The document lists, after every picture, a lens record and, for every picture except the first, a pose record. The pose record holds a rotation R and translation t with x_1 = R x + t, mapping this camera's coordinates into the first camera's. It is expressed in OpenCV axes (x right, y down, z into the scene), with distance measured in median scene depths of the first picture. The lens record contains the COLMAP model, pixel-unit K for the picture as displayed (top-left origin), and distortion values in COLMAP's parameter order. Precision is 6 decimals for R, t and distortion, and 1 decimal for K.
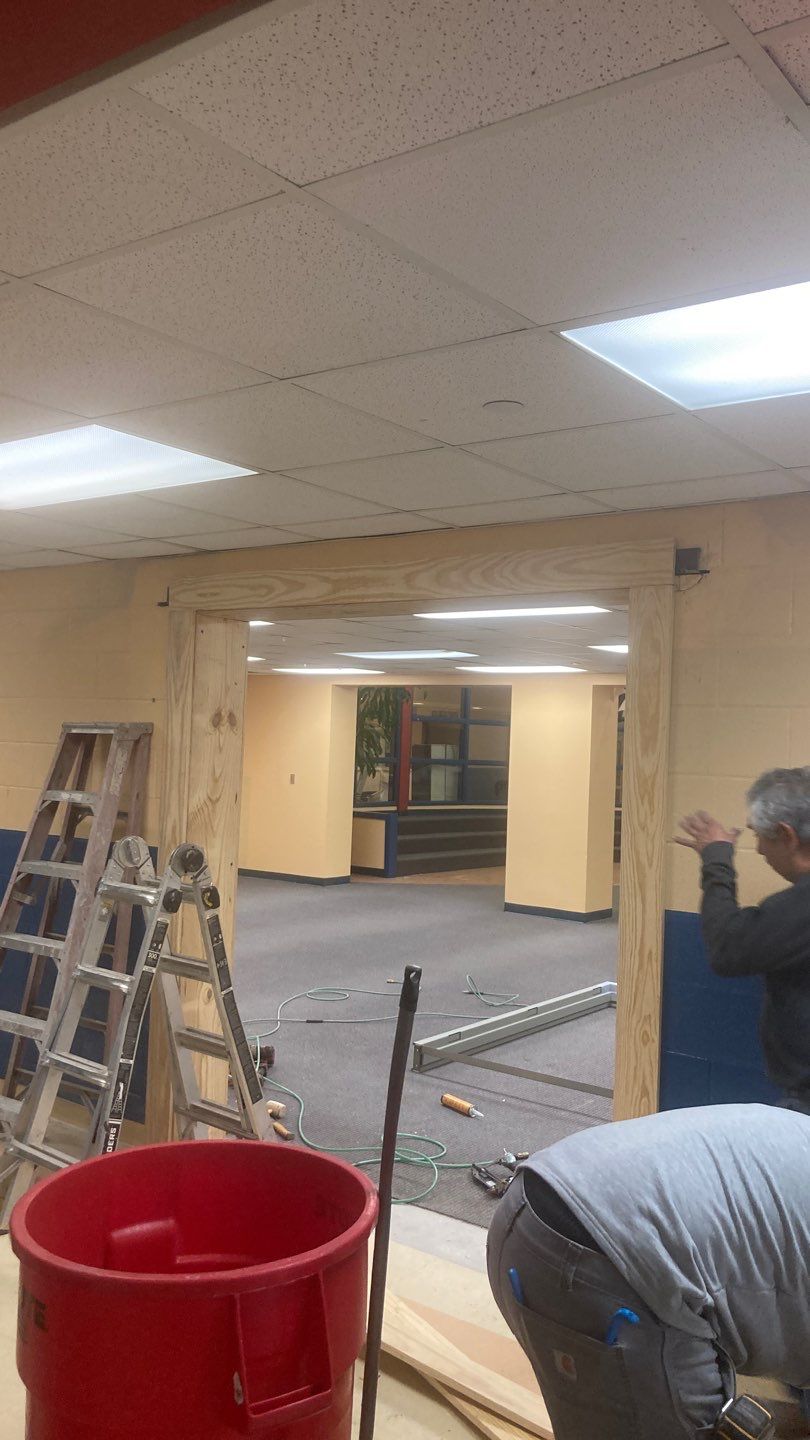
lens RADIAL K [[1140.9, 0, 412.4], [0, 1140.9, 717.3], [0, 0, 1]] dist [0.022686, -0.064004]
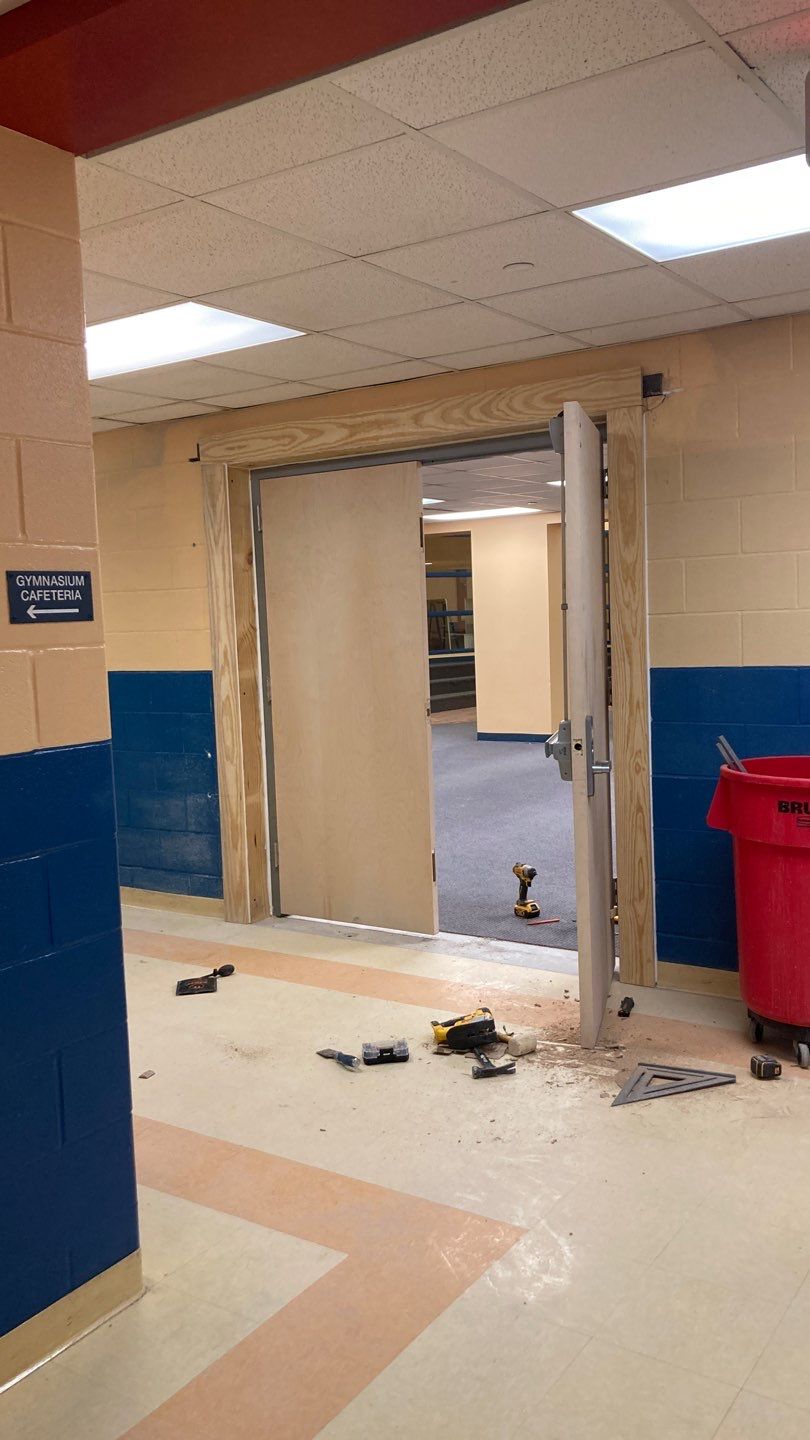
lens RADIAL K [[1140.9, 0, 410.4], [0, 1140.9, 730.6], [0, 0, 1]] dist [0.022686, -0.064004]
pose [[0.995707, -0.081864, 0.043204, -0.079488], [0.075666, 0.988683, 0.129539, 0.040433], [-0.053320, -0.125714, 0.990633, -0.195976]]
